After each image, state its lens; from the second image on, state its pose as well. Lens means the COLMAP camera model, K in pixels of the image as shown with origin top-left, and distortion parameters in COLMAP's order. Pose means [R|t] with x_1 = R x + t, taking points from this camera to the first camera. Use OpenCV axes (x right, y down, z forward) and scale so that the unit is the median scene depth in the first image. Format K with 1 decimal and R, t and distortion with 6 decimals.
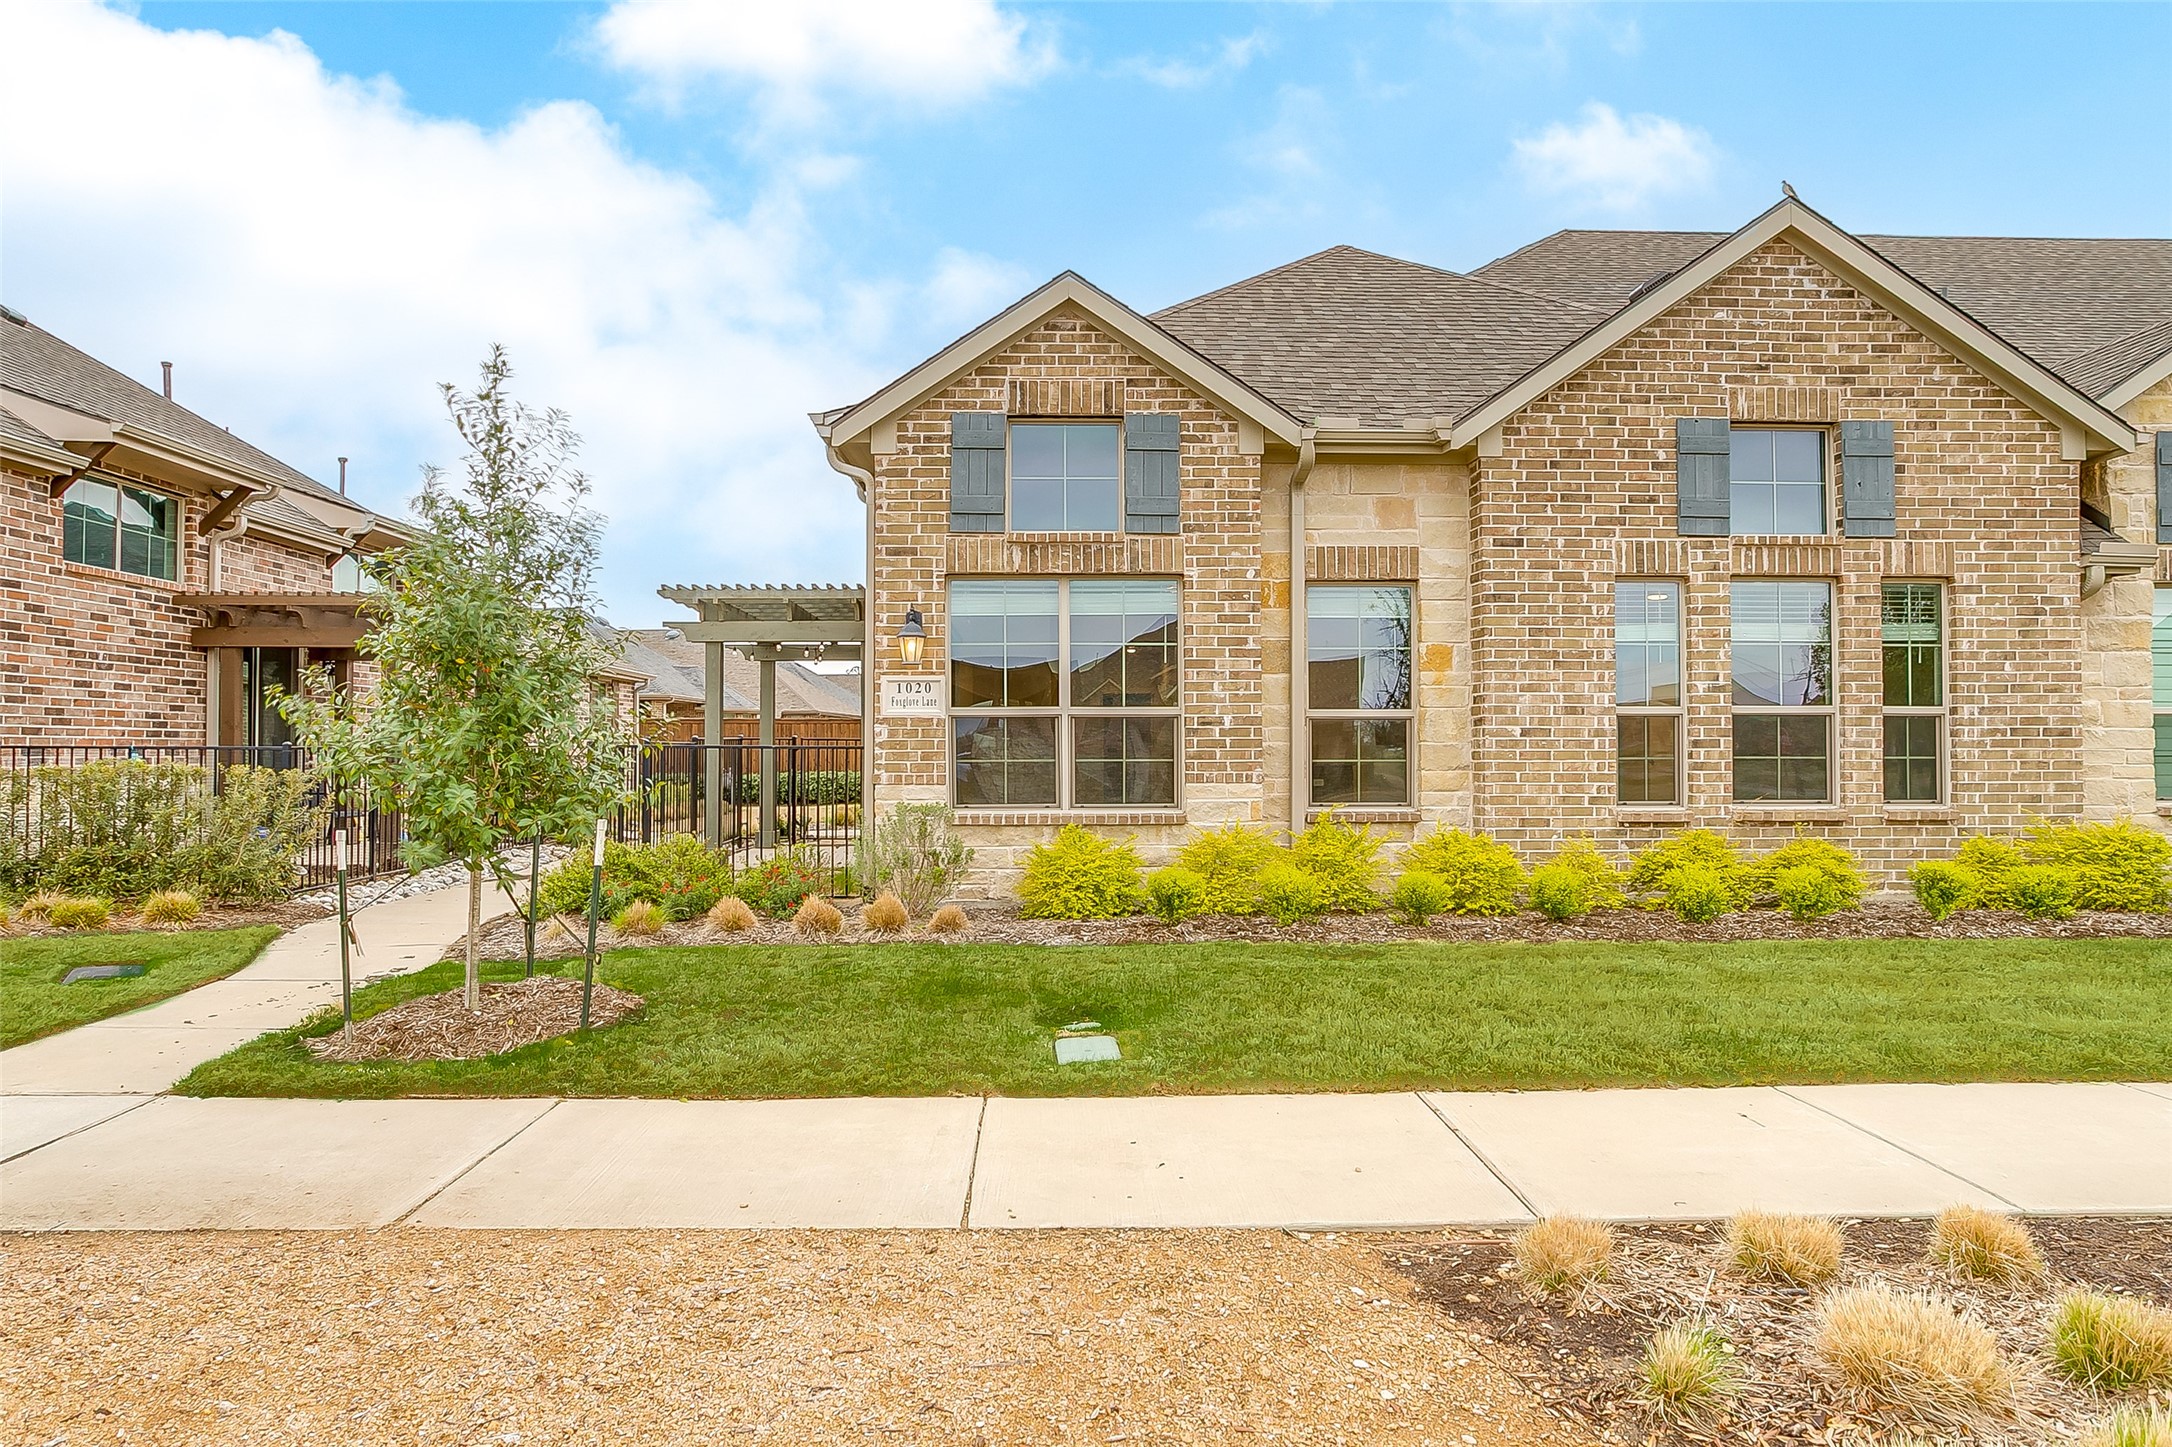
lens RADIAL K [[1308.2, 0, 1086.0], [0, 1308.2, 723.5], [0, 0, 1]] dist [-0.021925, 0.001112]
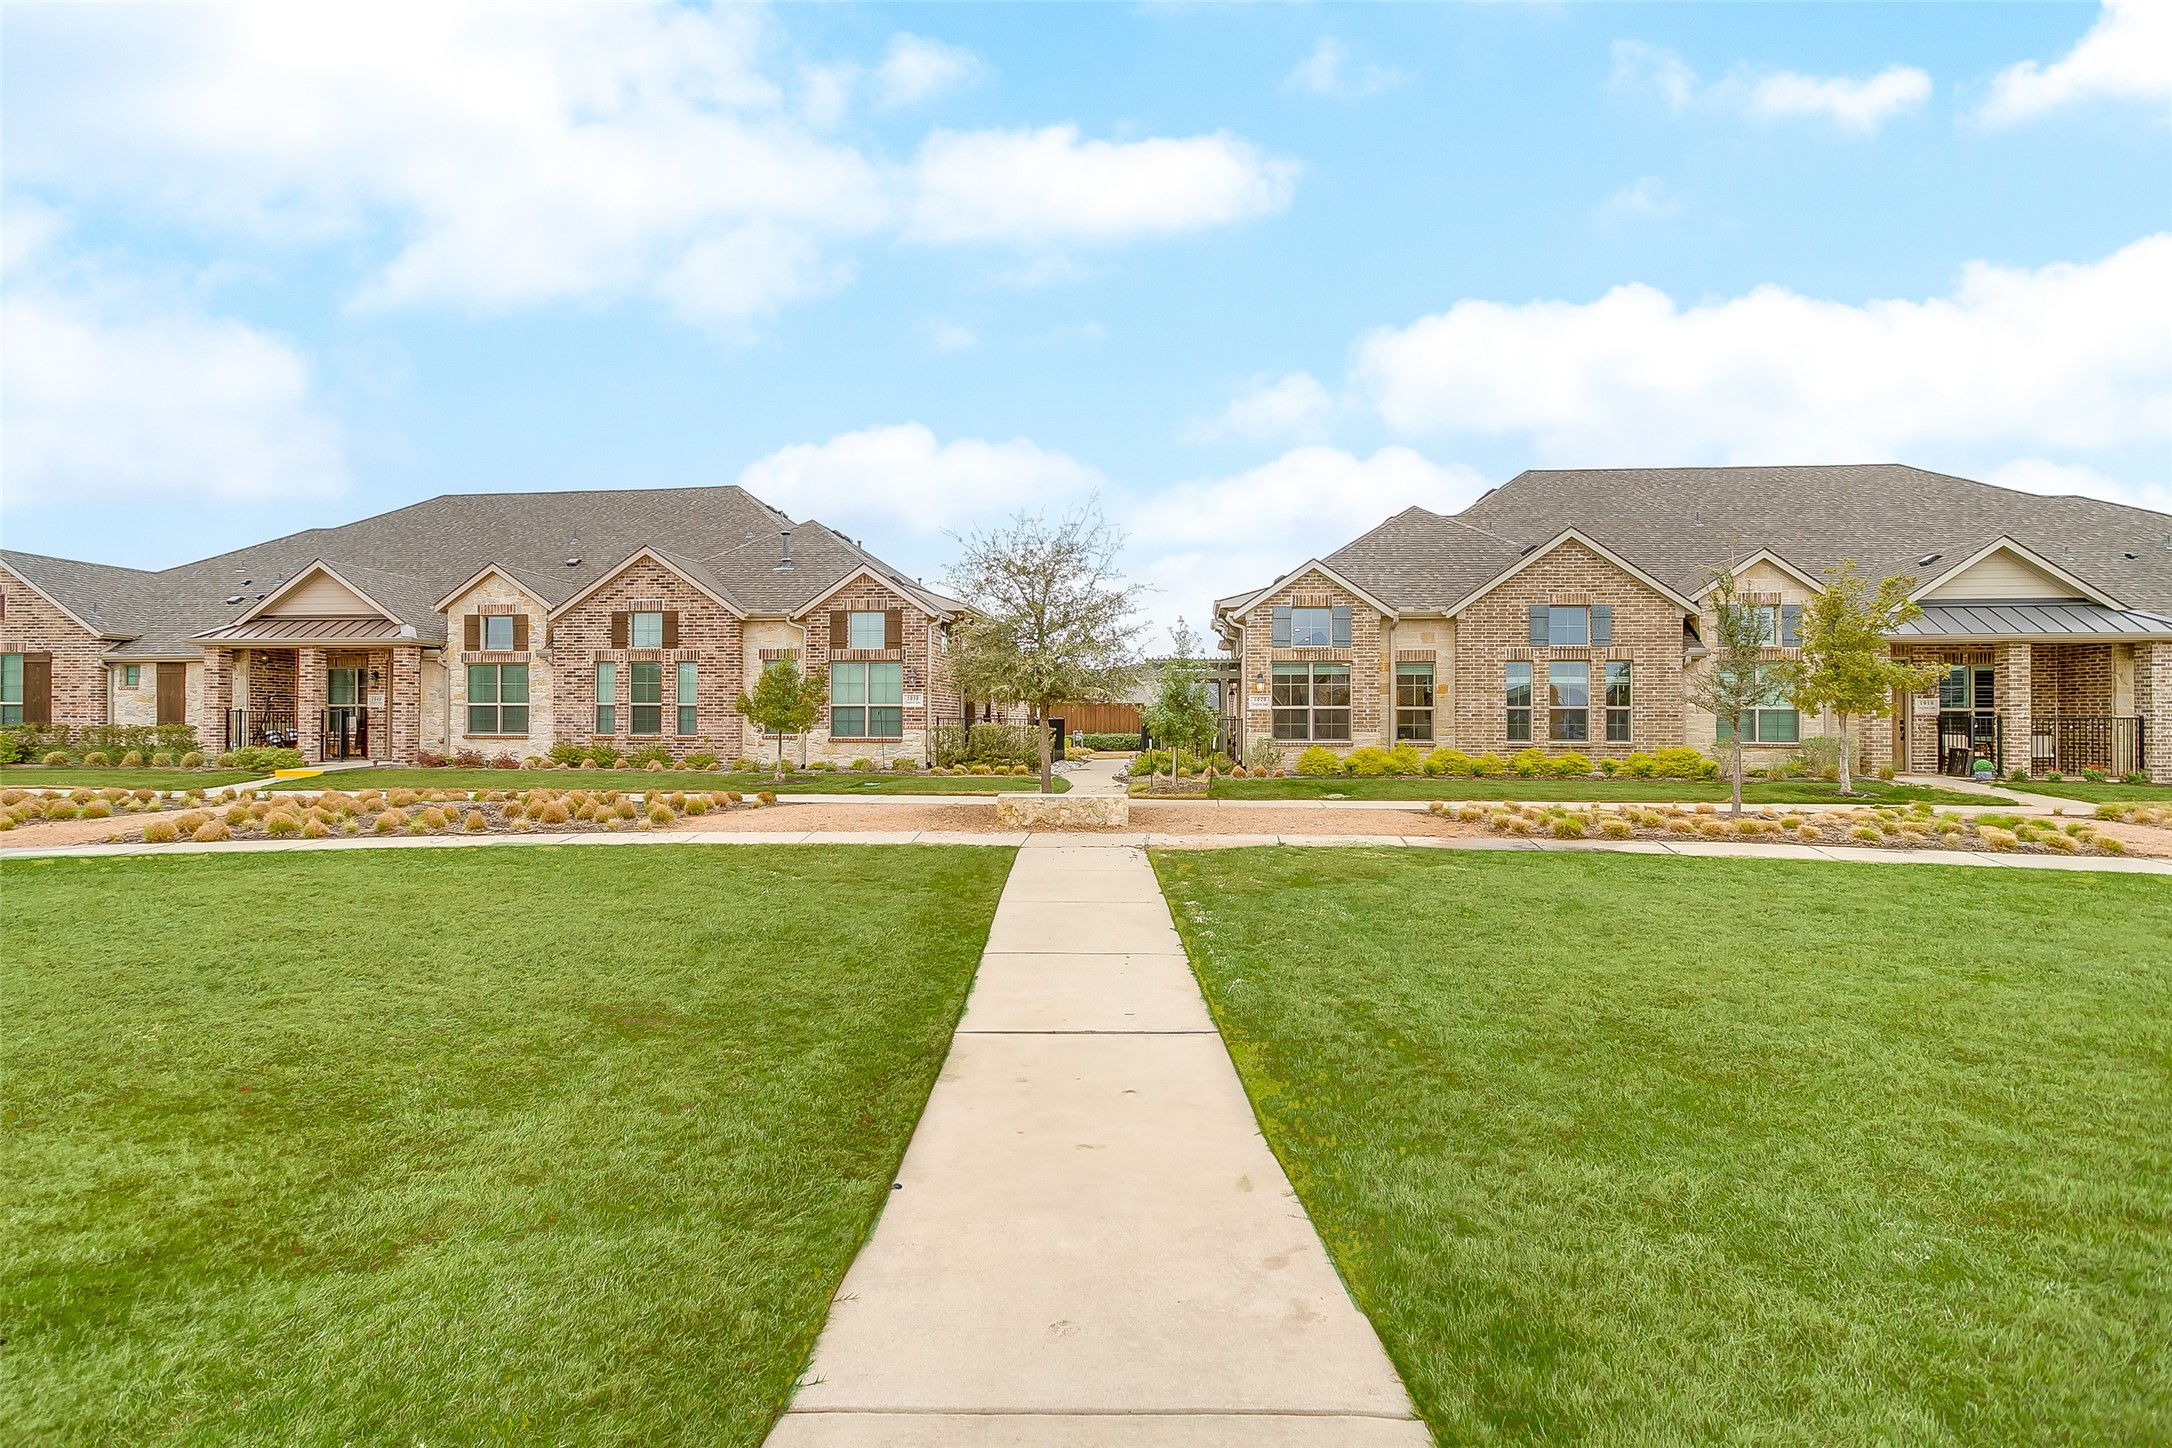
lens RADIAL K [[1149.5, 0, 1086.6], [0, 1149.5, 708.6], [0, 0, 1]] dist [-0.001424, 0.000122]
pose [[0.994960, 0.003555, -0.100210, -0.254733], [-0.003206, 0.999988, 0.003642, -0.014298], [0.100221, -0.003302, 0.994960, -1.589866]]
